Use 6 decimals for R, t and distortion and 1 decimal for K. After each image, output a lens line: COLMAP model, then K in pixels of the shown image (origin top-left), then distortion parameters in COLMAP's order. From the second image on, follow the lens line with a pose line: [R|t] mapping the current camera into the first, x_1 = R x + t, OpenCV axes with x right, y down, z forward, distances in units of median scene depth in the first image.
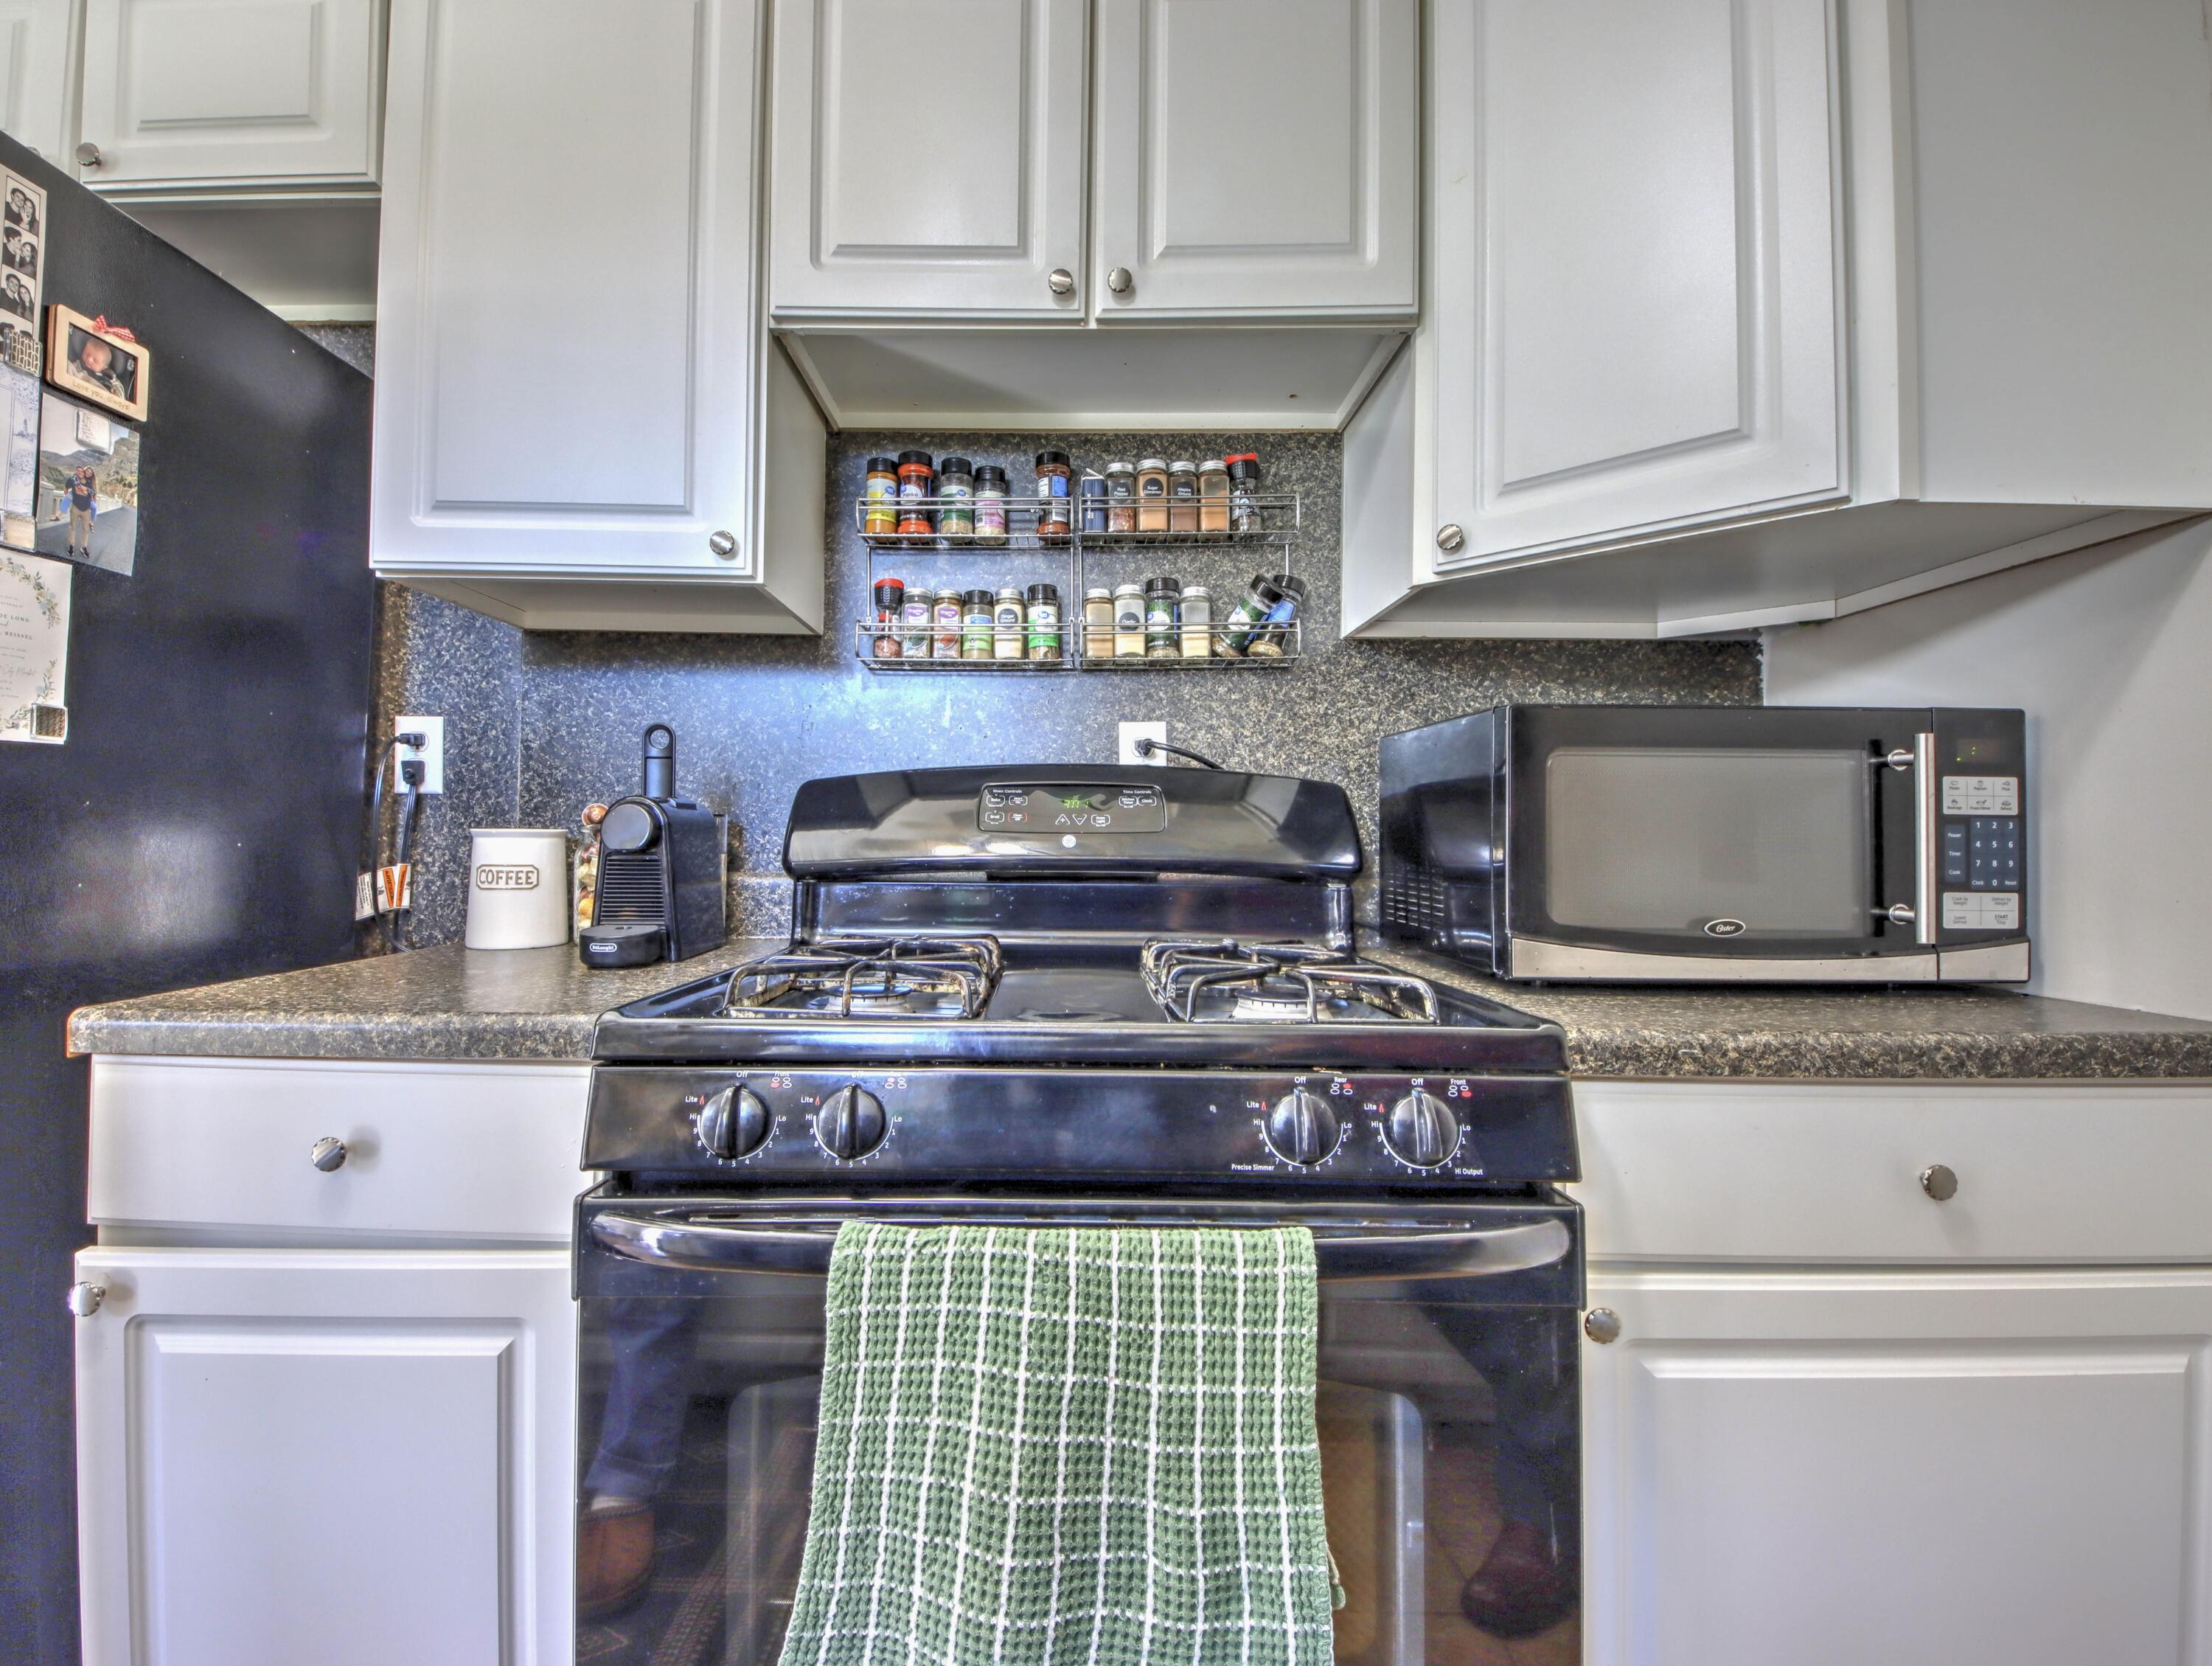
lens RADIAL K [[993.0, 0, 1036.4], [0, 993.0, 804.7], [0, 0, 1]] dist [0.035508, -0.023720]
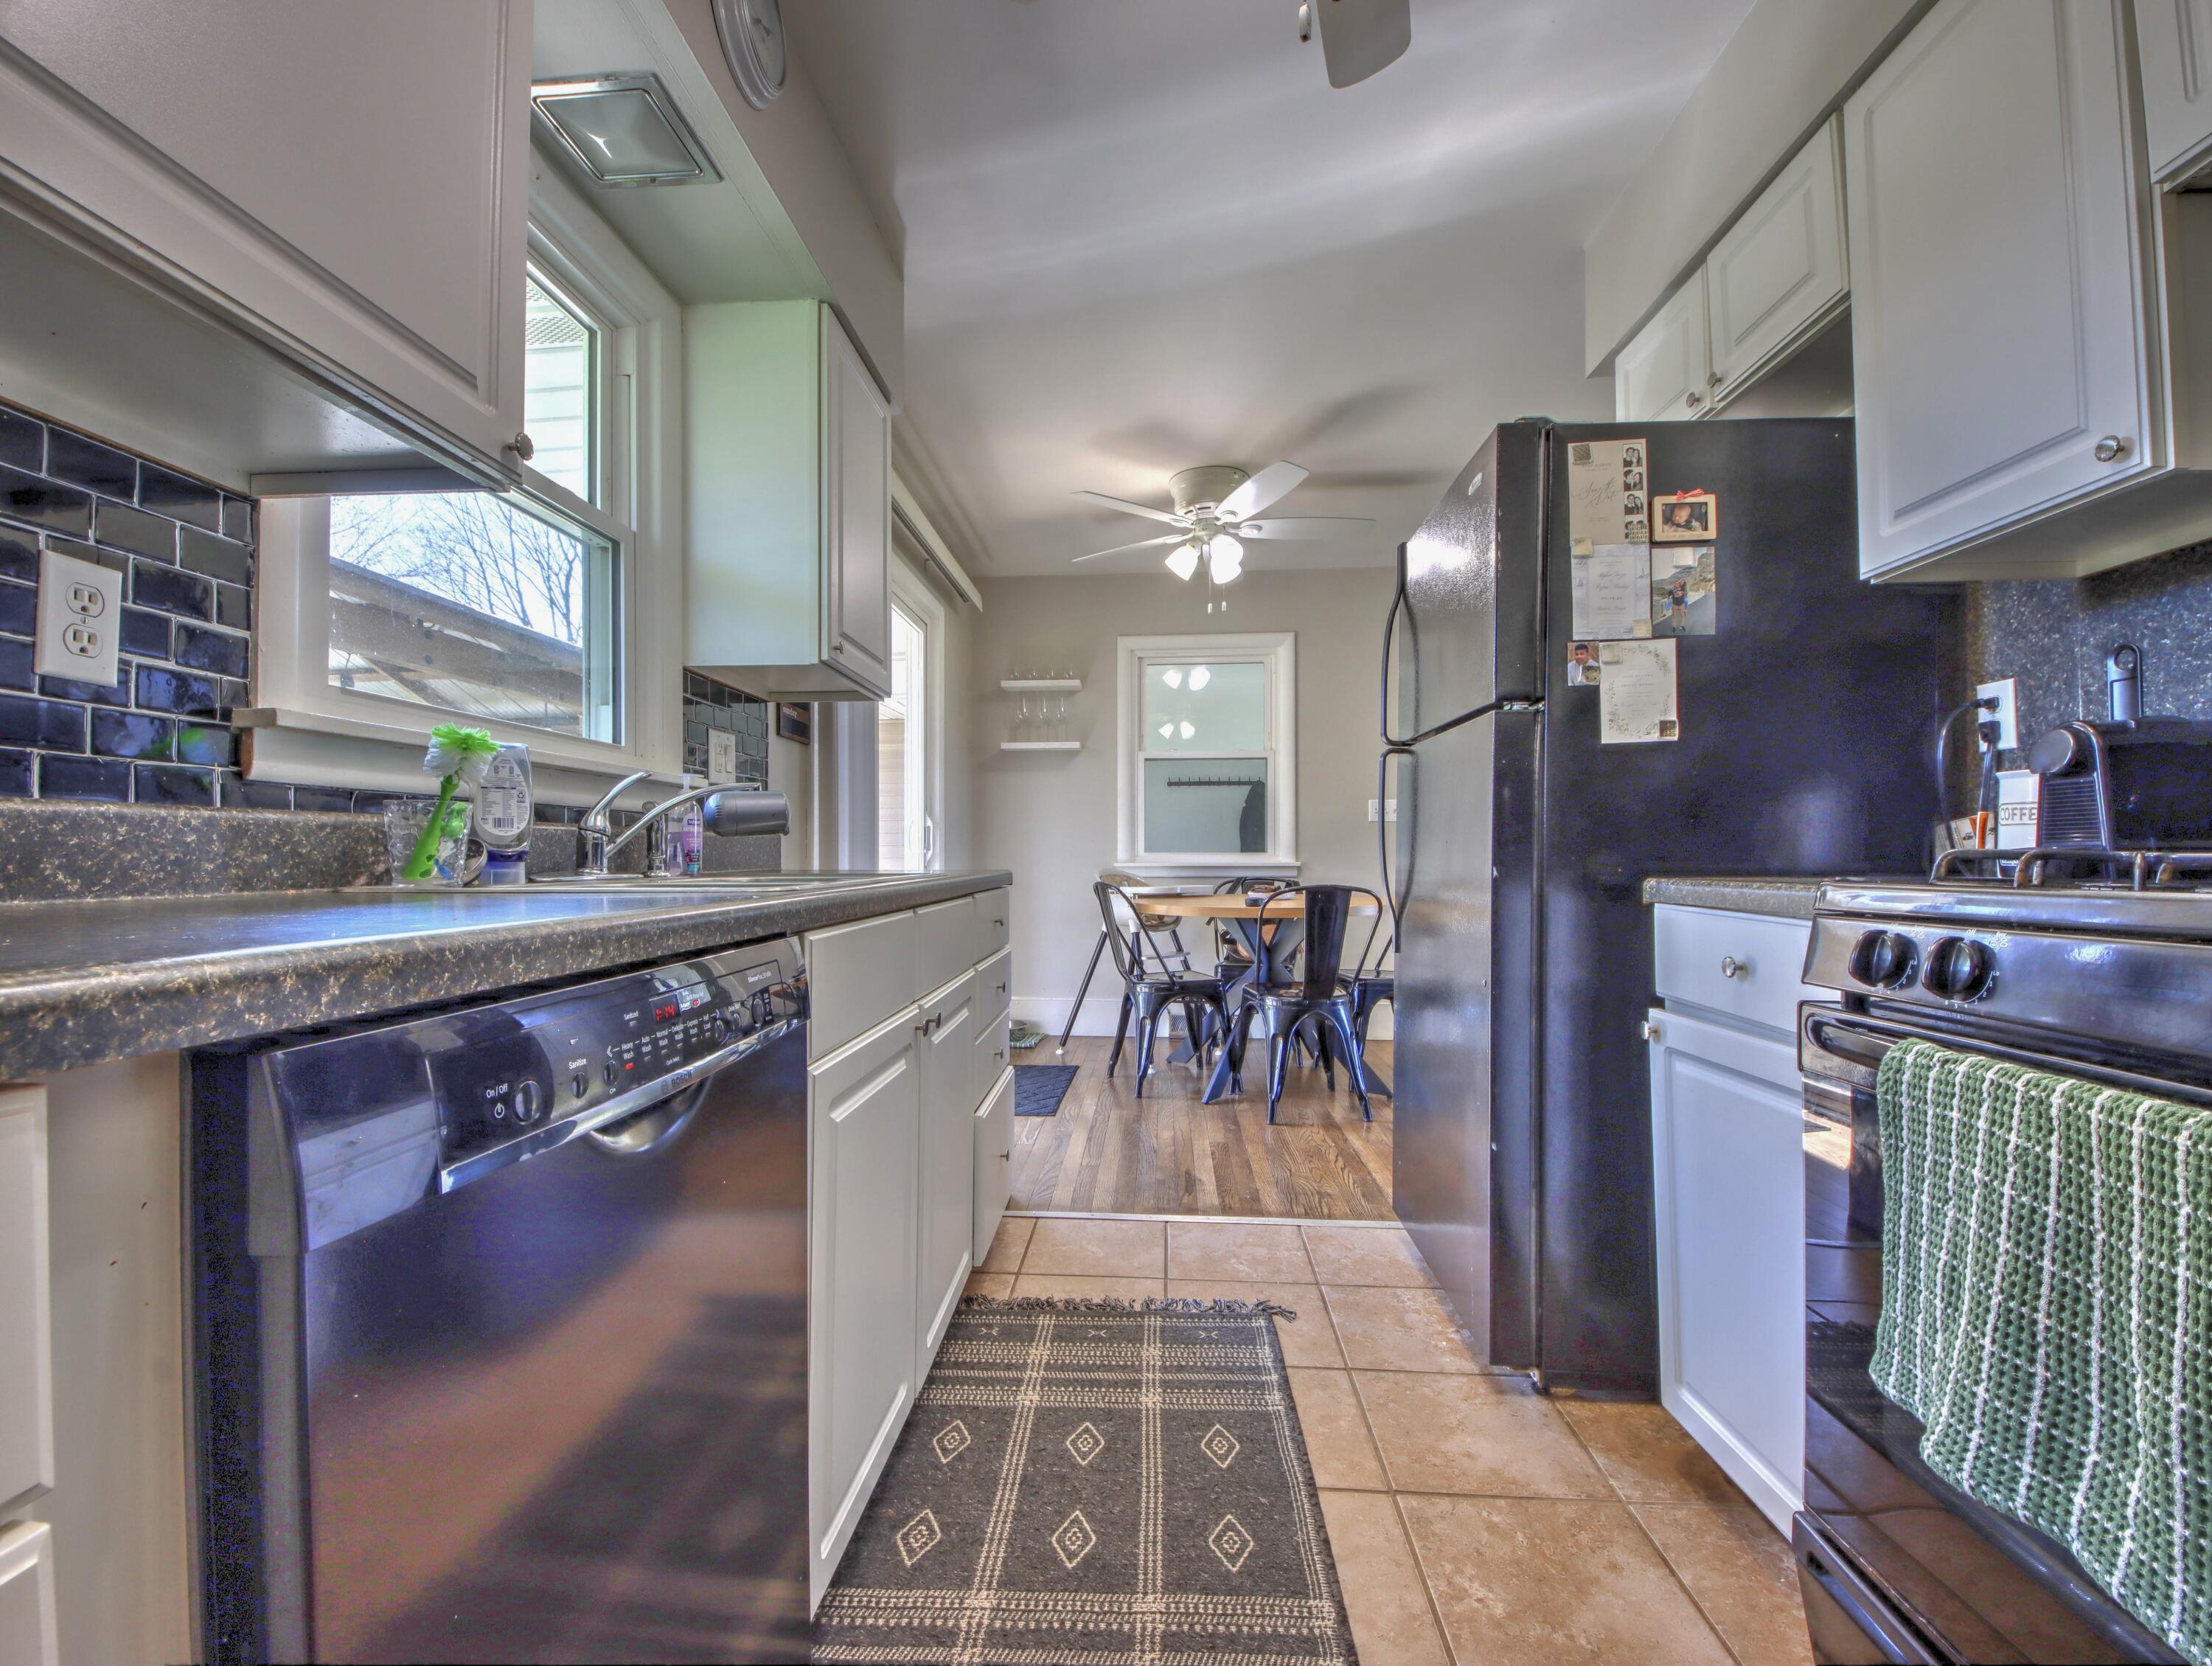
lens RADIAL K [[968.2, 0, 1094.4], [0, 968.2, 842.2], [0, 0, 1]] dist [0.024126, -0.016765]
pose [[-0.048276, -0.027826, -0.998446, 0.762707], [0.034633, 0.998964, -0.029515, 0.129528], [0.998233, -0.036004, -0.047262, 0.050855]]
